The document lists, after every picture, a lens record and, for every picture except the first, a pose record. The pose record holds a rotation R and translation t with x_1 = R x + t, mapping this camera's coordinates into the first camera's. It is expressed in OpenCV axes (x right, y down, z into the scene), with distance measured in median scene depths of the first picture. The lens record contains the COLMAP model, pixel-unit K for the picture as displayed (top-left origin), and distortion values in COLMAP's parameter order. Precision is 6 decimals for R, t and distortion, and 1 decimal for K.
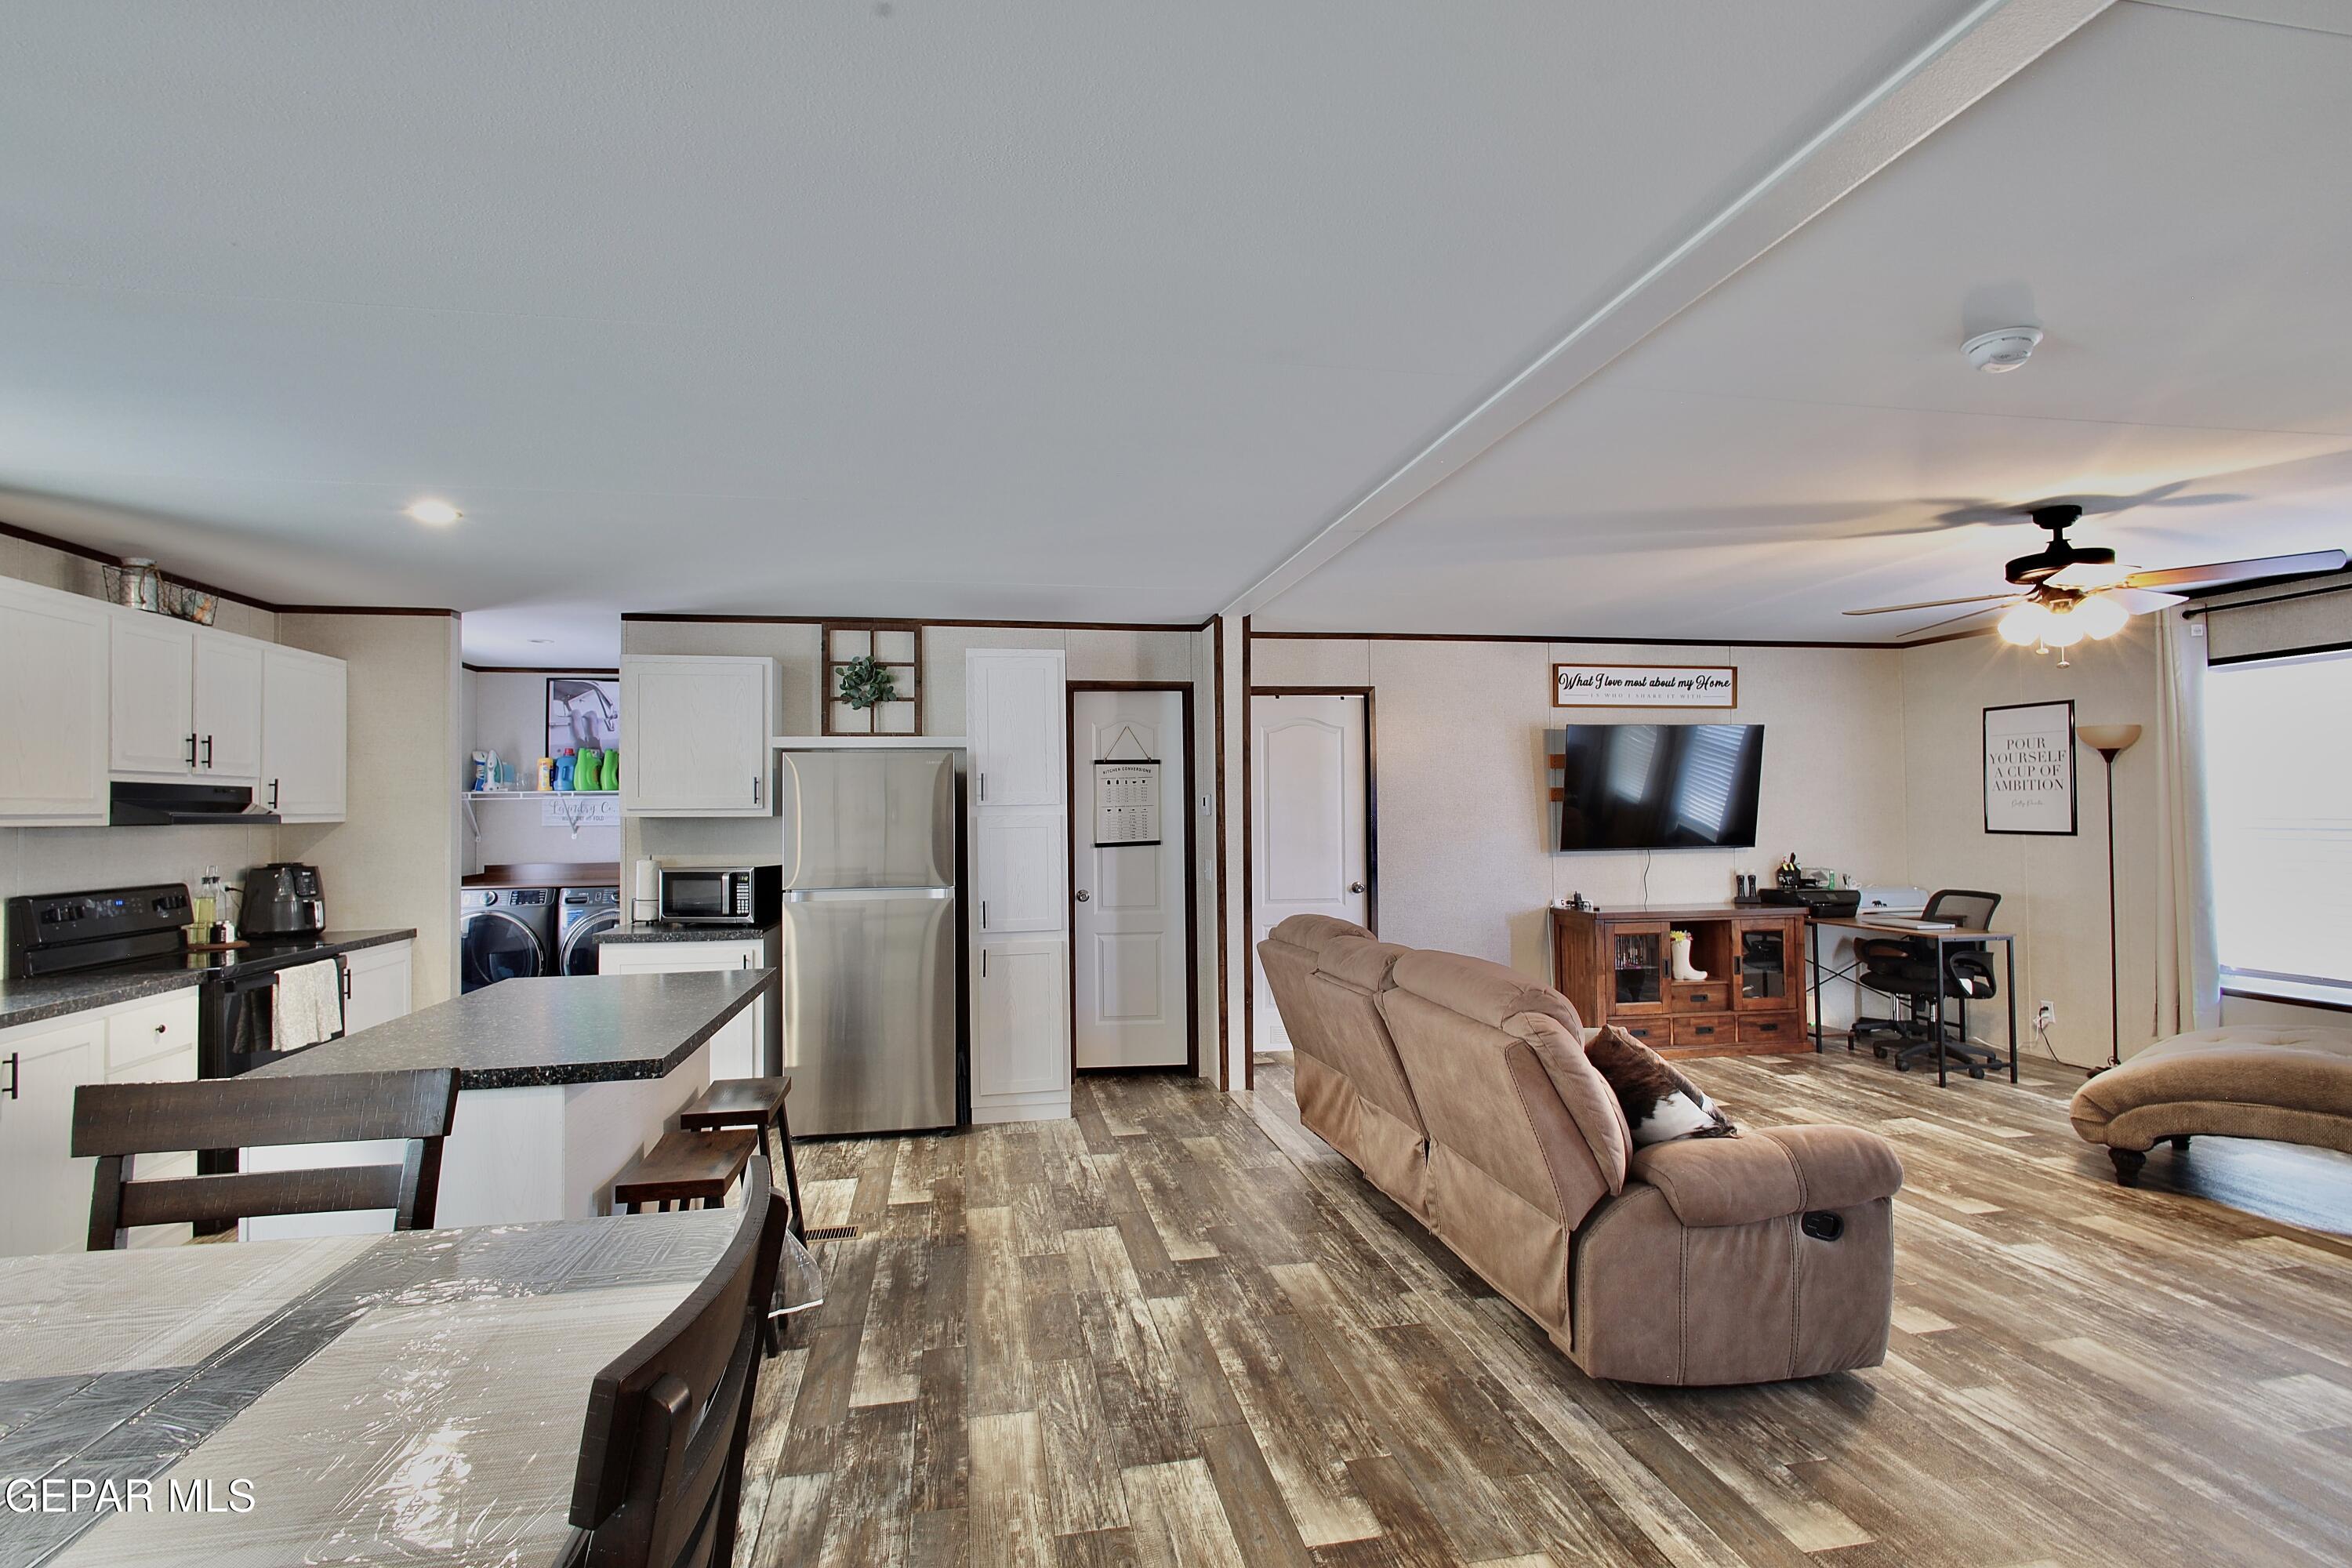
lens RADIAL K [[1086.8, 0, 1167.2], [0, 1086.8, 782.3], [0, 0, 1]] dist [-0.000584, 0.001553]
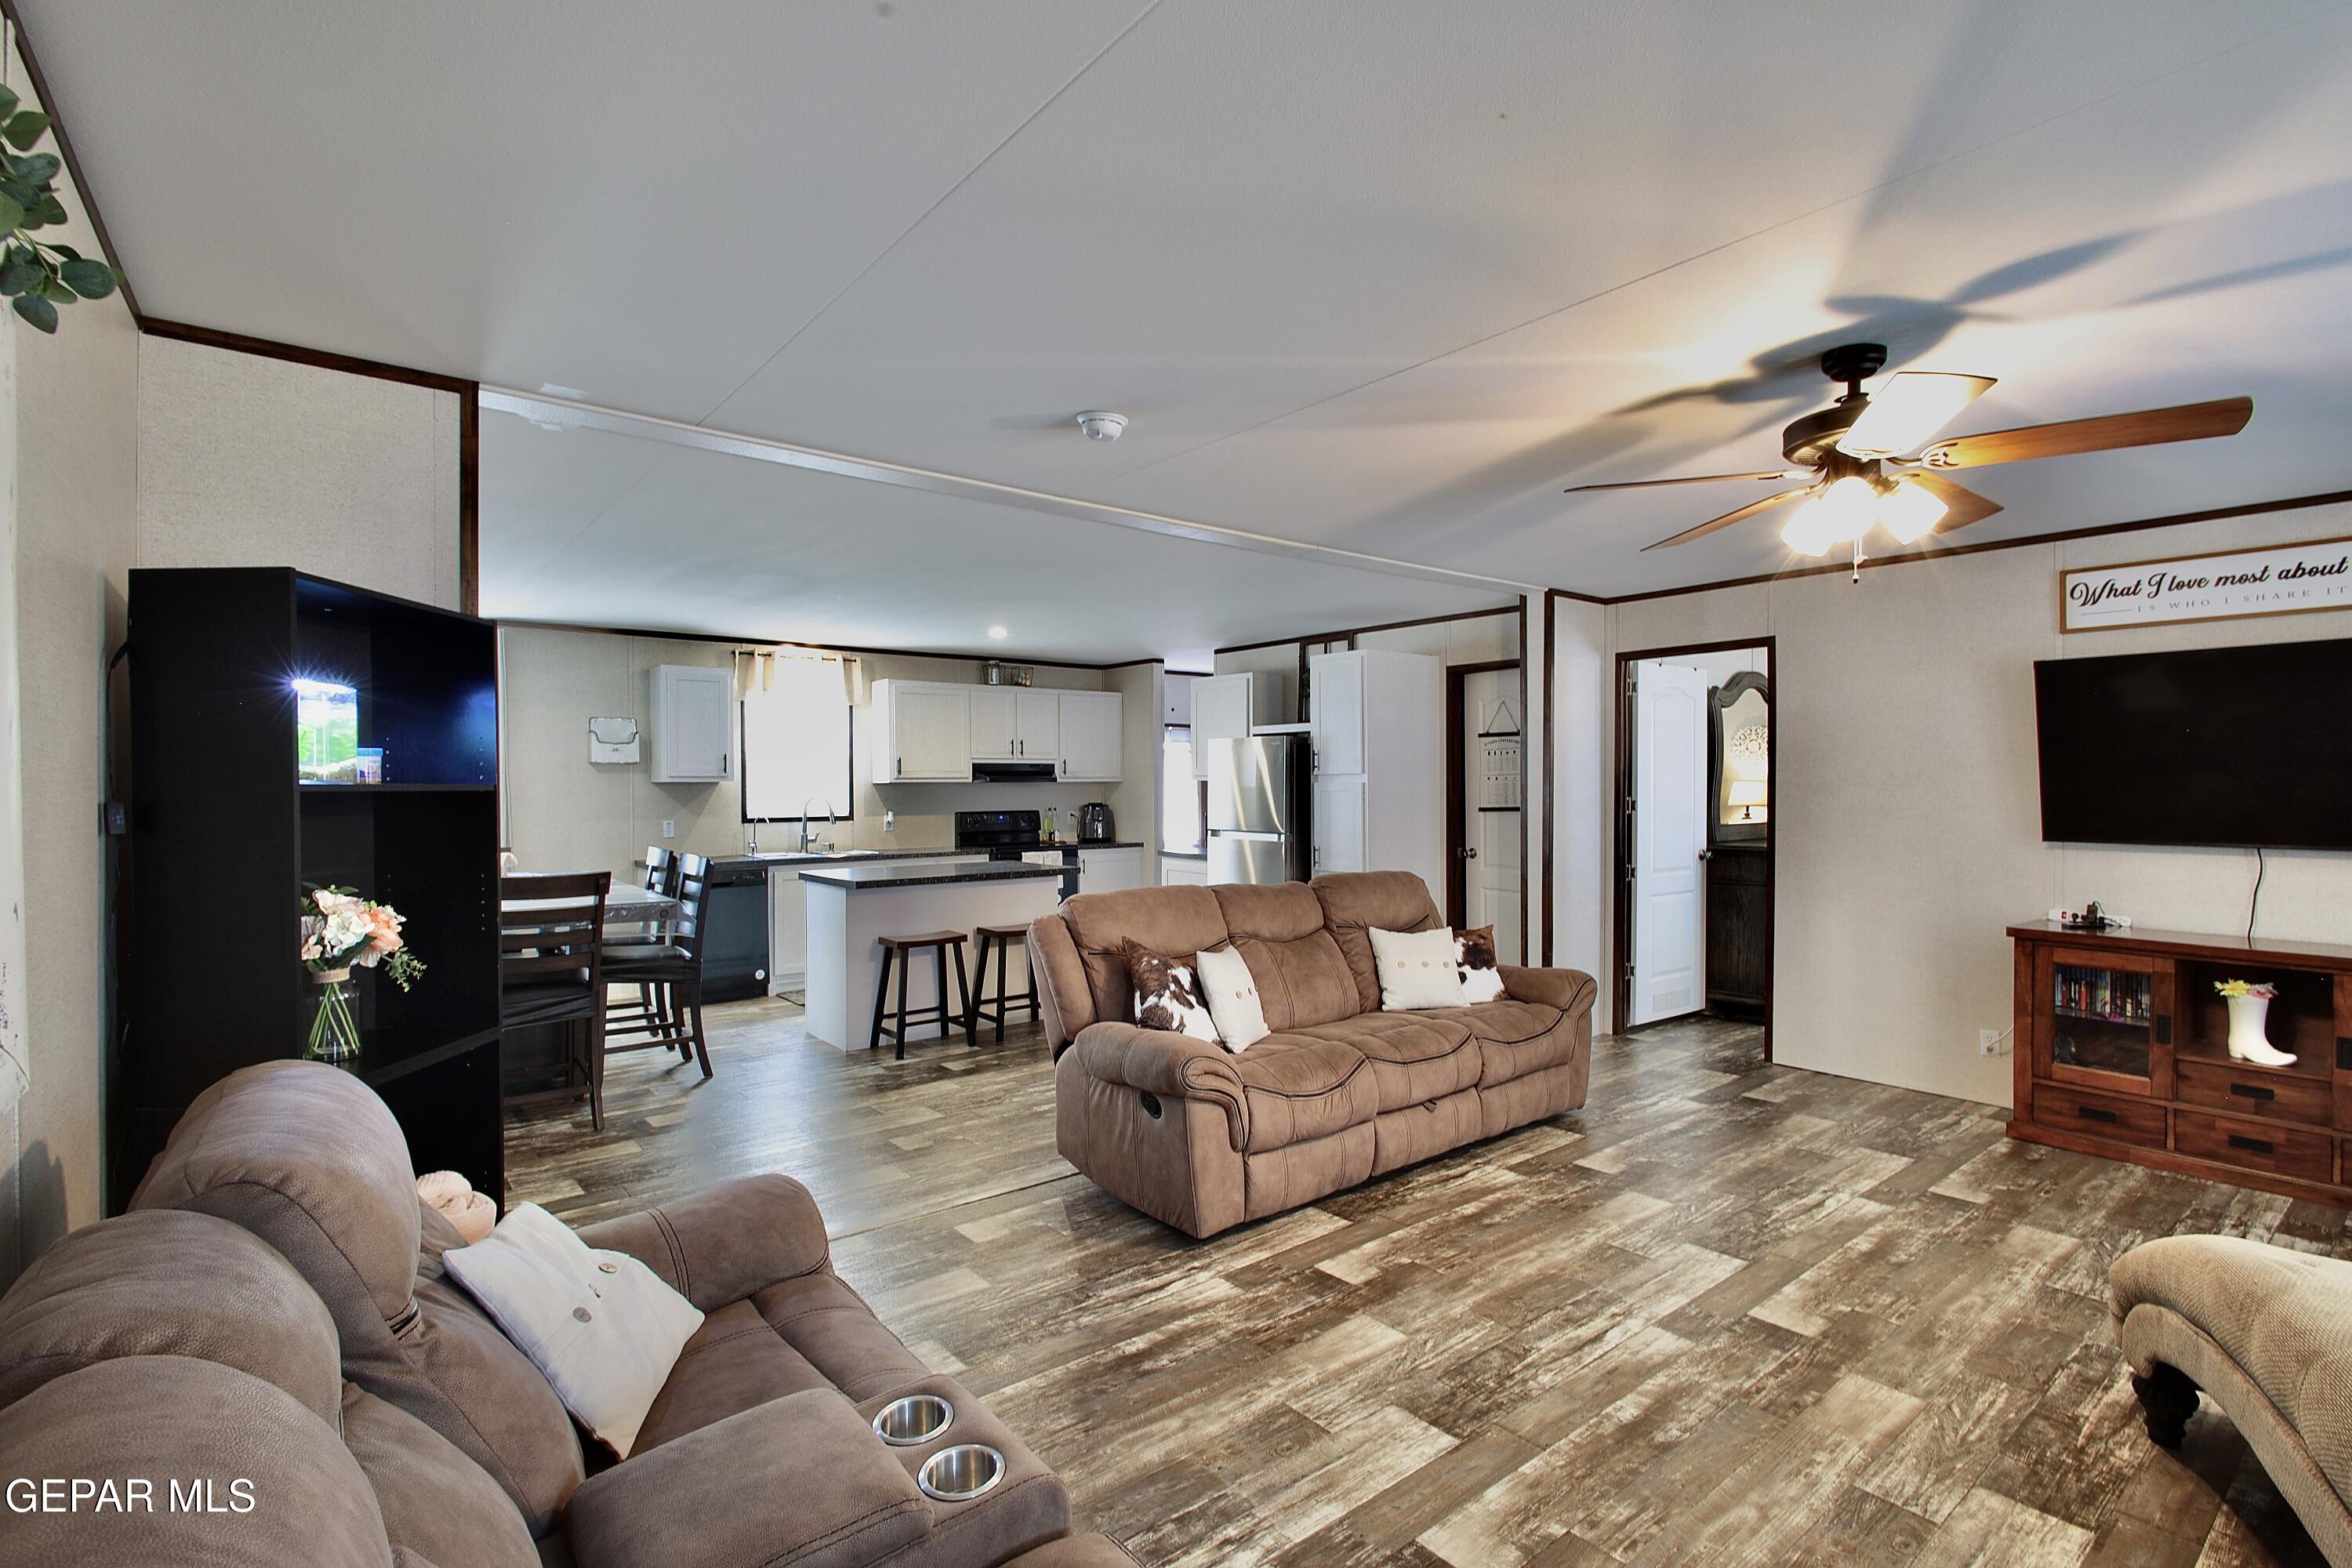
lens RADIAL K [[1086.8, 0, 1168.1], [0, 1086.8, 784.7], [0, 0, 1]] dist [-0.000584, 0.001553]
pose [[0.469397, 0.012267, -0.882902, 0.845161], [0.020216, 0.999492, 0.024635, -0.001853], [0.882756, -0.029412, 0.468910, 0.202535]]
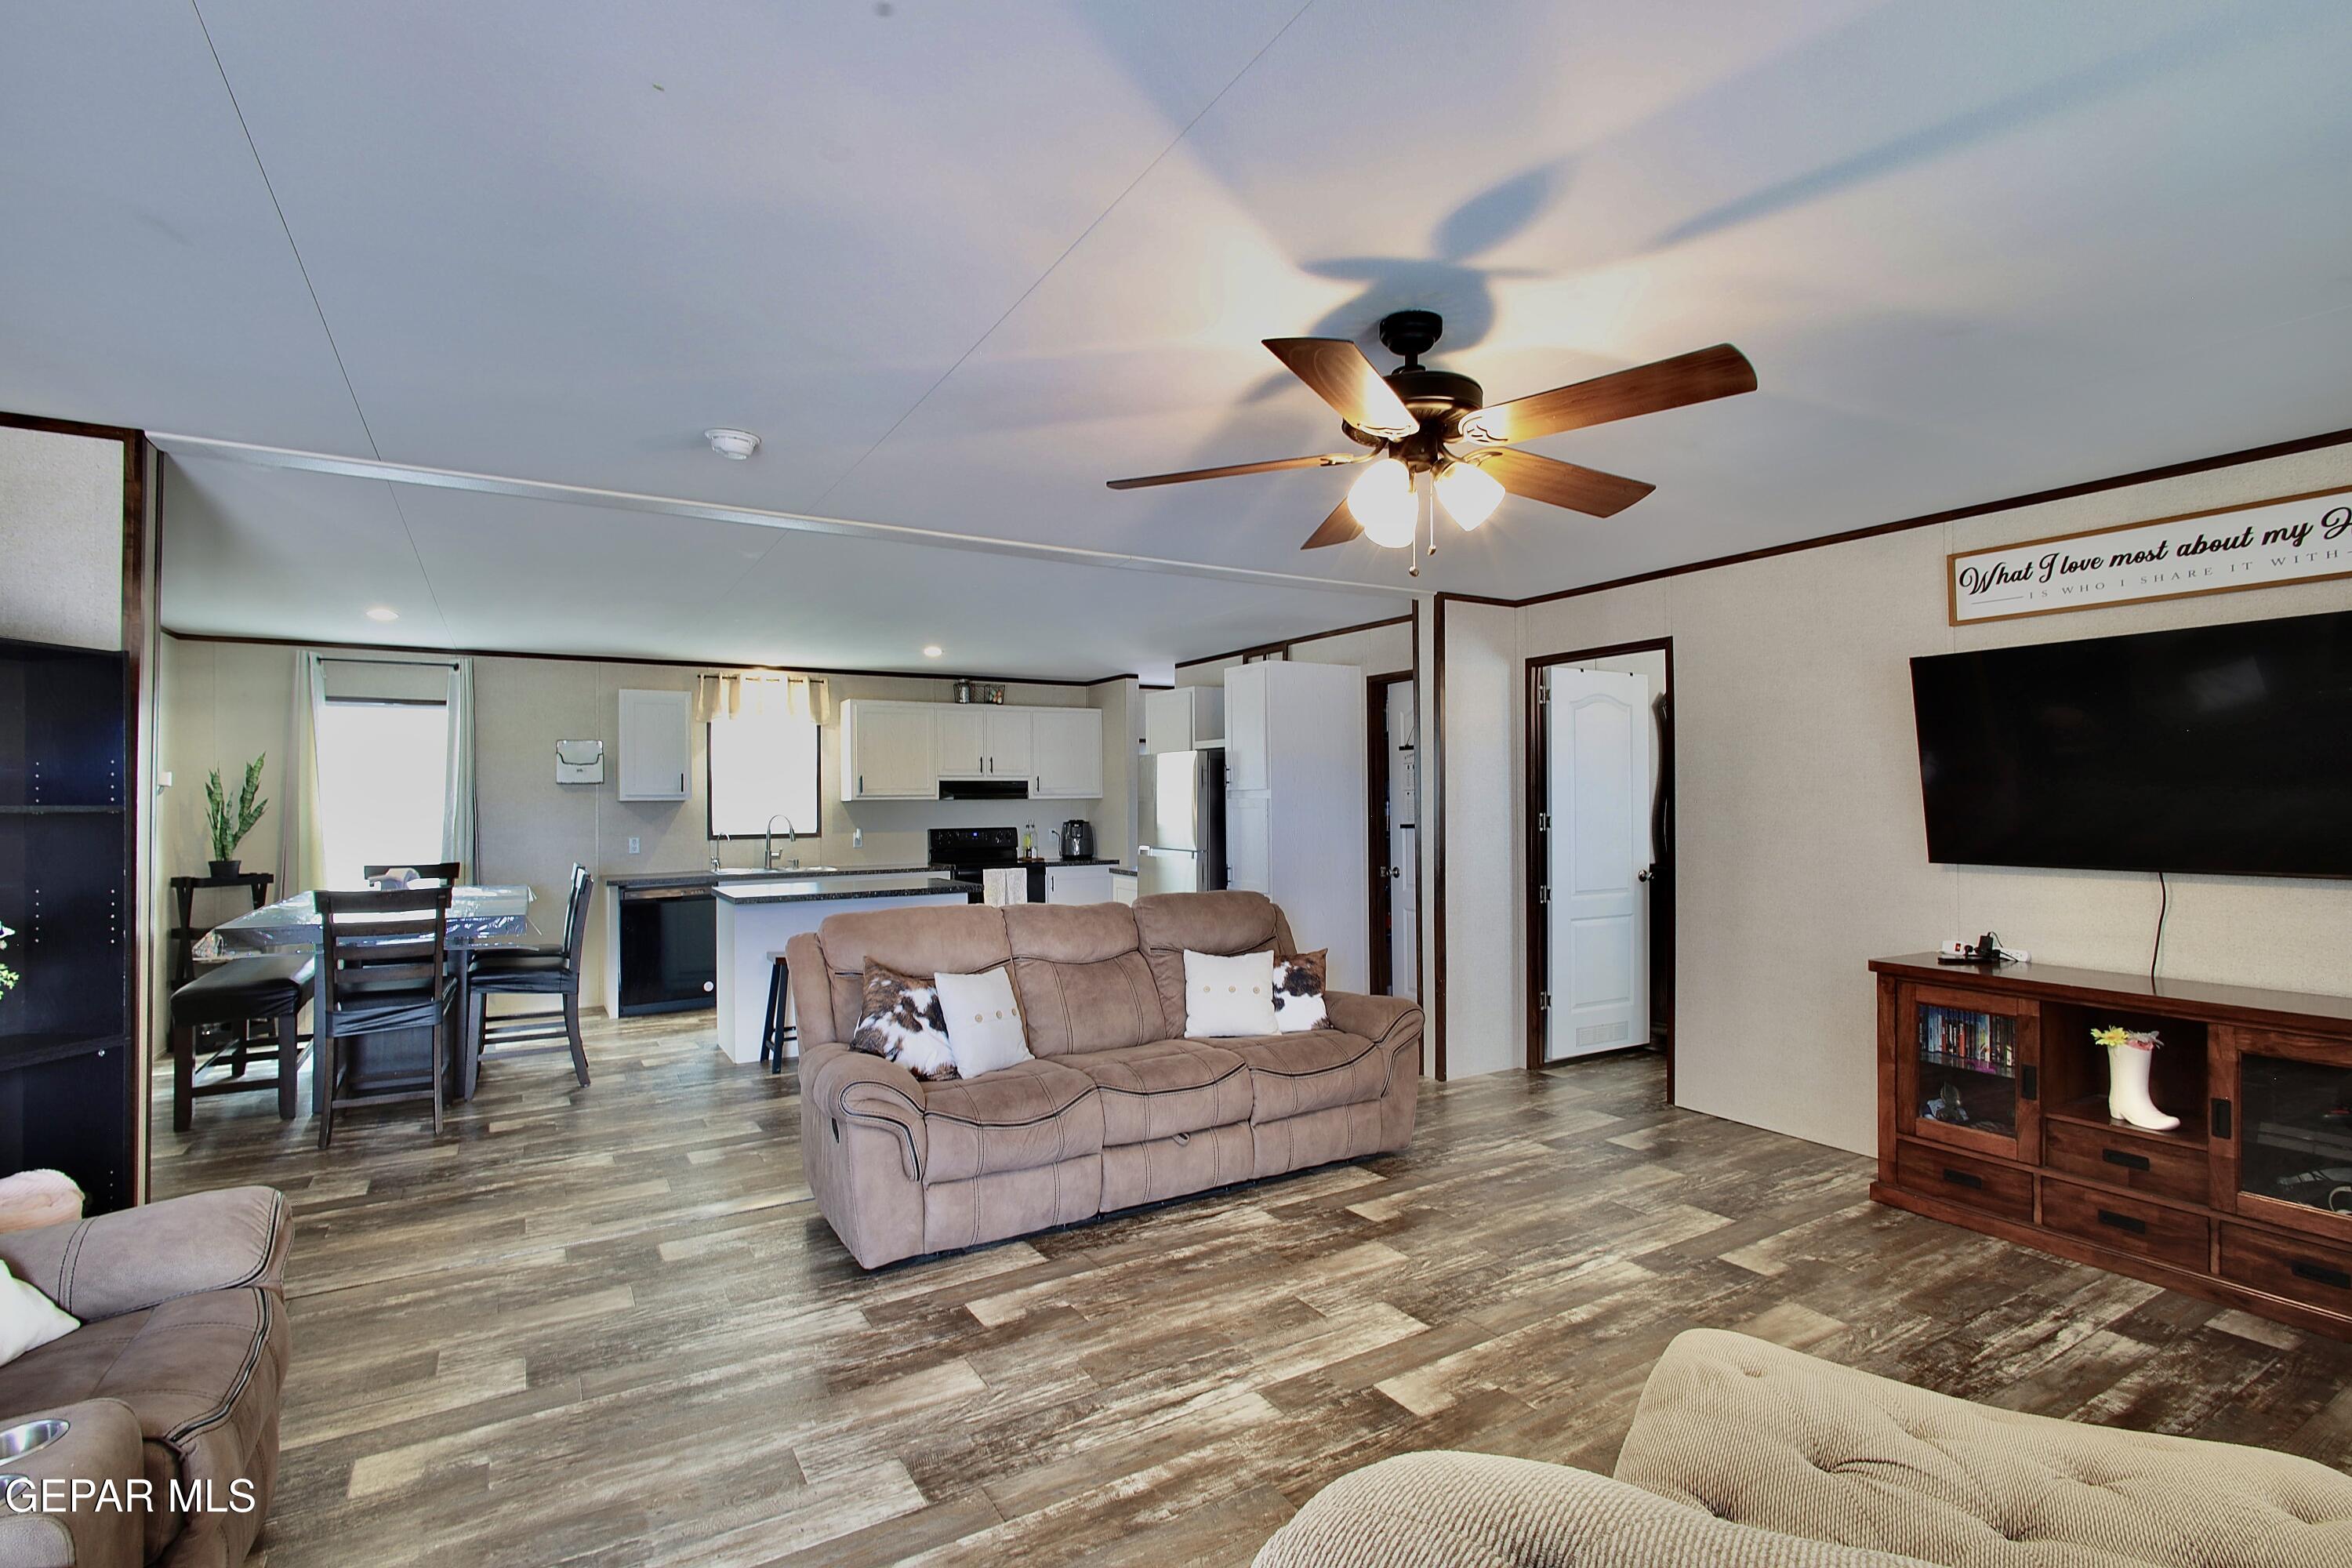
lens RADIAL K [[1086.8, 0, 1167.0], [0, 1086.8, 785.5], [0, 0, 1]] dist [-0.000584, 0.001553]
pose [[0.347520, -0.002627, -0.937669, 0.931923], [0.027426, 0.999597, 0.007365, 0.004080], [0.937271, -0.028276, 0.347452, 0.449223]]
